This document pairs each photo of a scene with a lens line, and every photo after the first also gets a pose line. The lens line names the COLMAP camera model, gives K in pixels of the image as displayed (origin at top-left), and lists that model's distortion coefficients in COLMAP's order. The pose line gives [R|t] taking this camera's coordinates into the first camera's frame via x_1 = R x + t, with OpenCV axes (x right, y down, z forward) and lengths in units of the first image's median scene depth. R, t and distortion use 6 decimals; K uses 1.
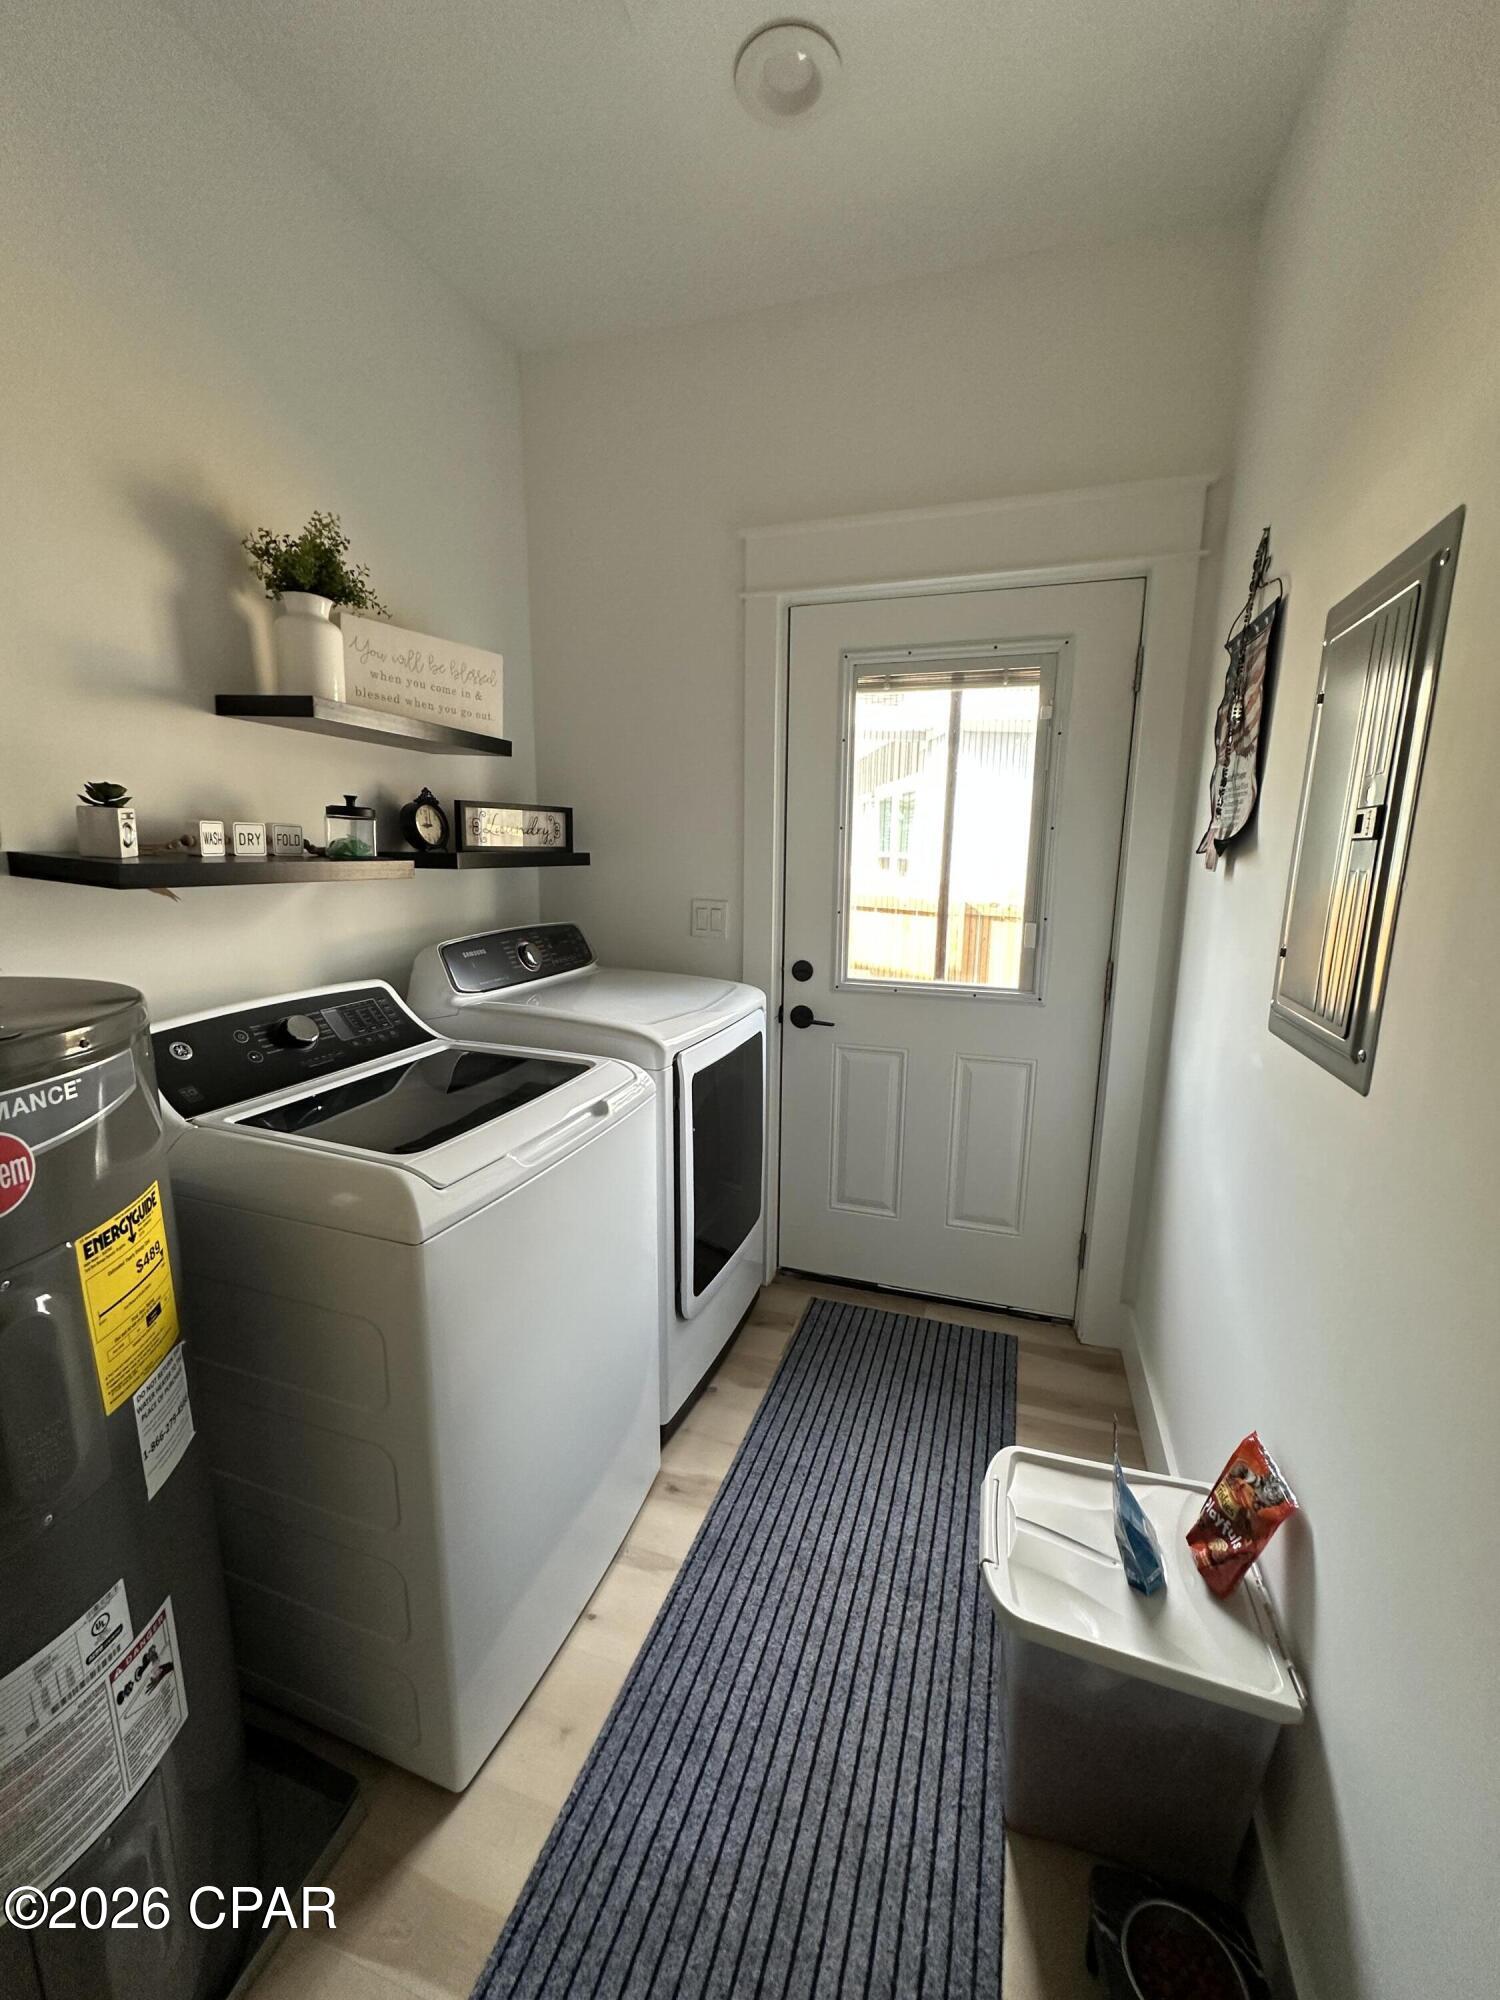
lens RADIAL K [[794.1, 0, 745.5], [0, 794.1, 996.0], [0, 0, 1]] dist [-0.004284, 0.000602]
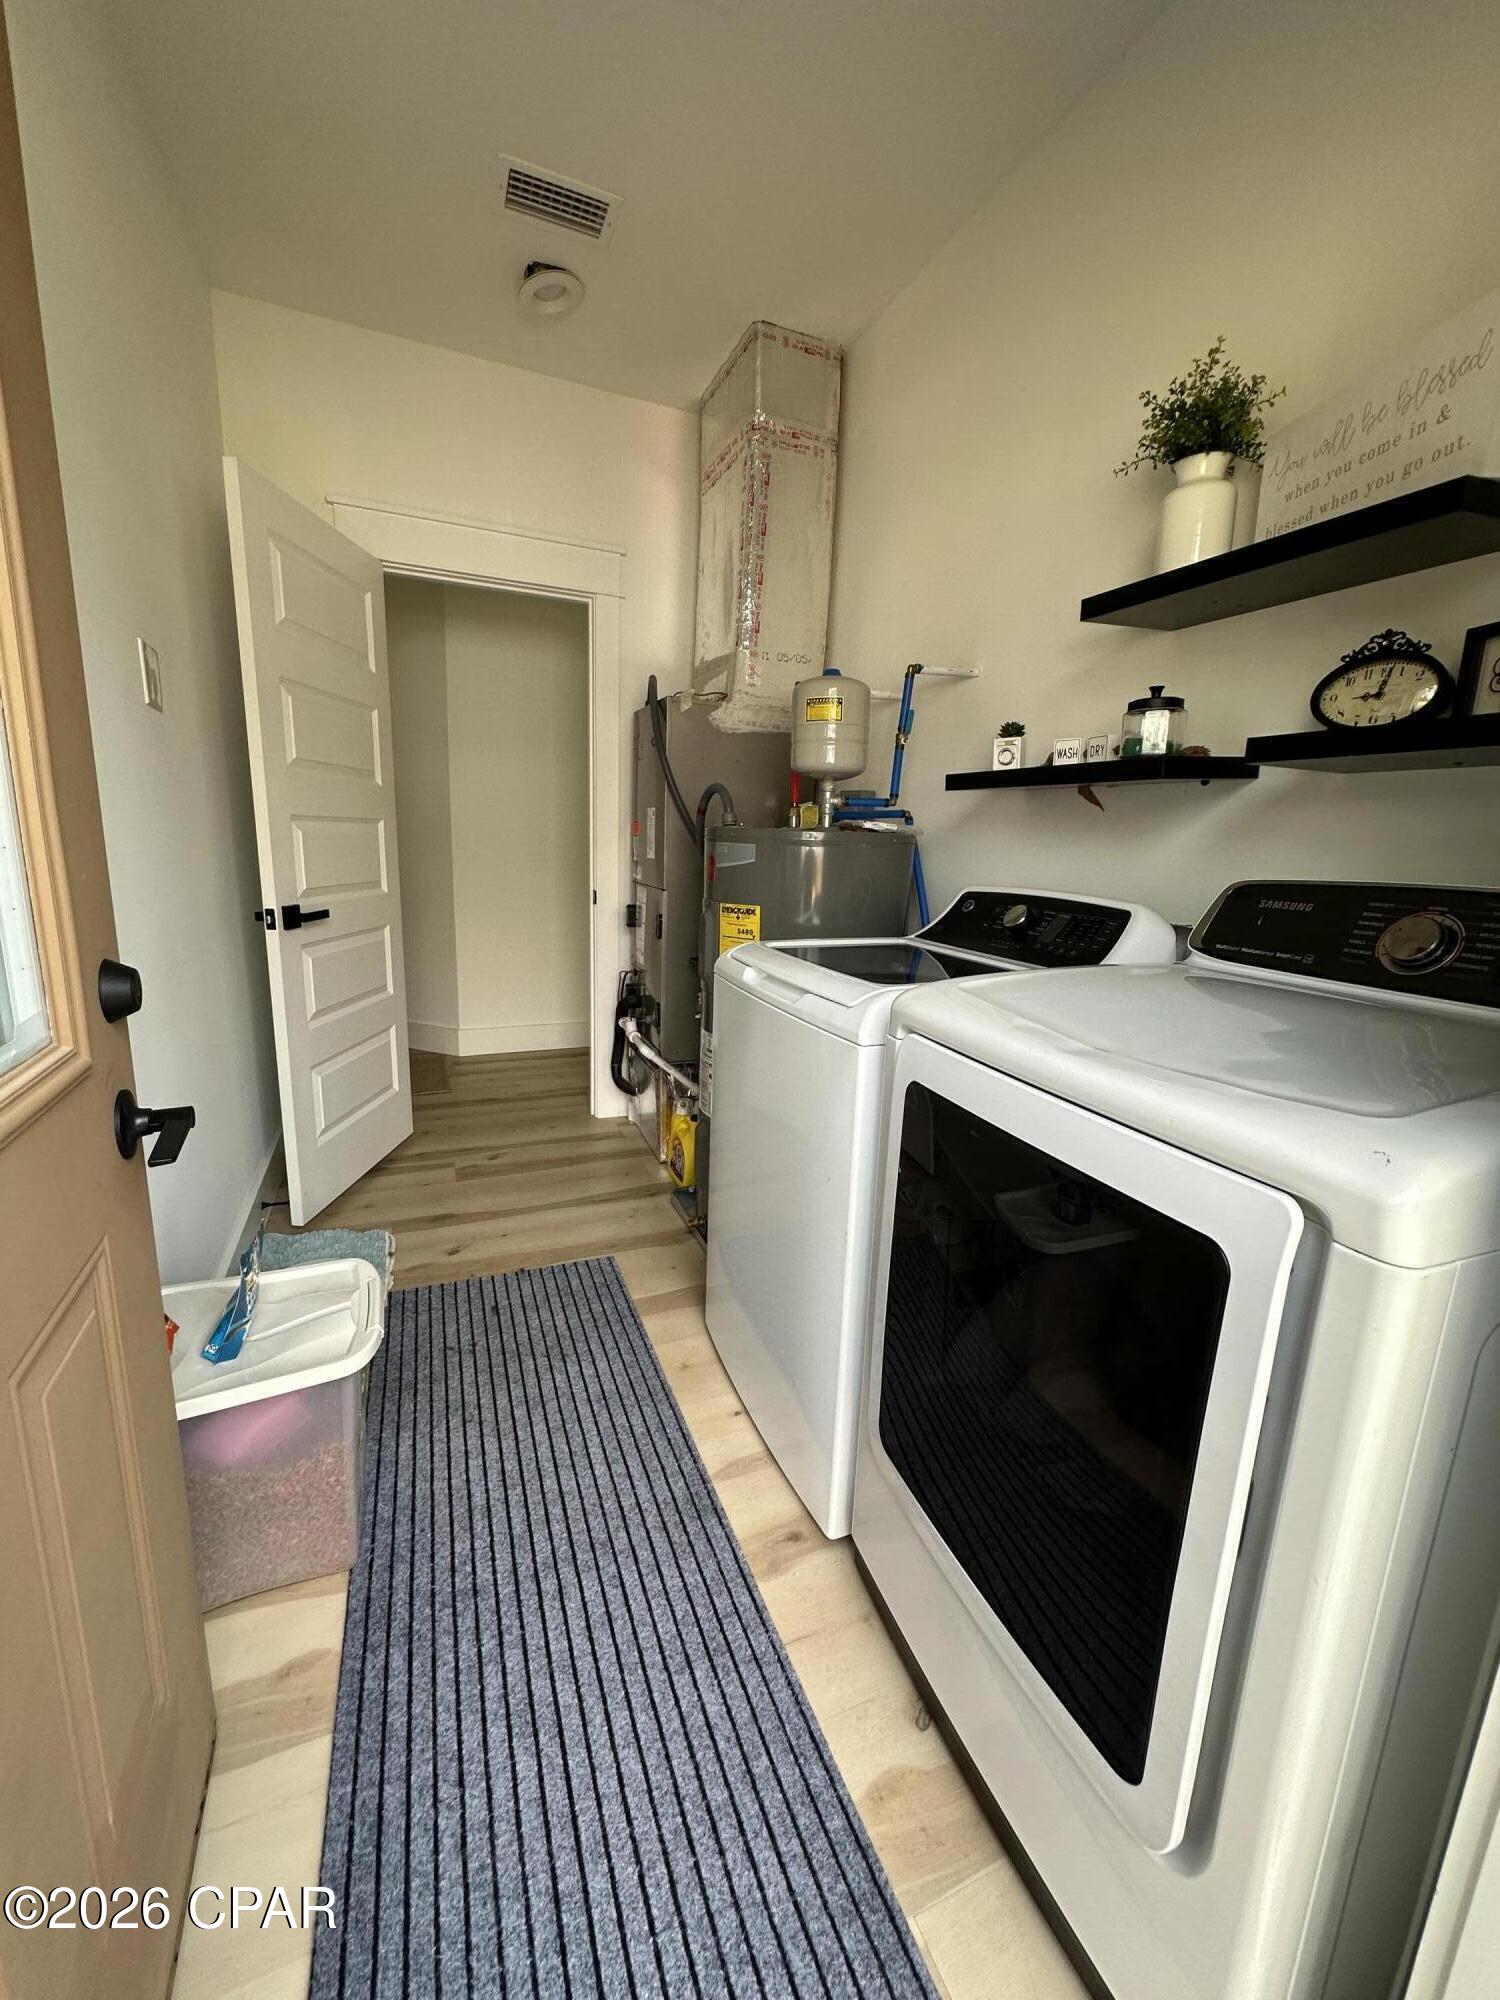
lens RADIAL K [[794.1, 0, 751.6], [0, 794.1, 1003.4], [0, 0, 1]] dist [-0.004284, 0.000602]
pose [[-0.748414, 0.094519, -0.656463, 0.463180], [-0.170551, 0.929080, 0.328212, -0.143384], [0.640929, 0.357599, -0.679215, 1.491212]]
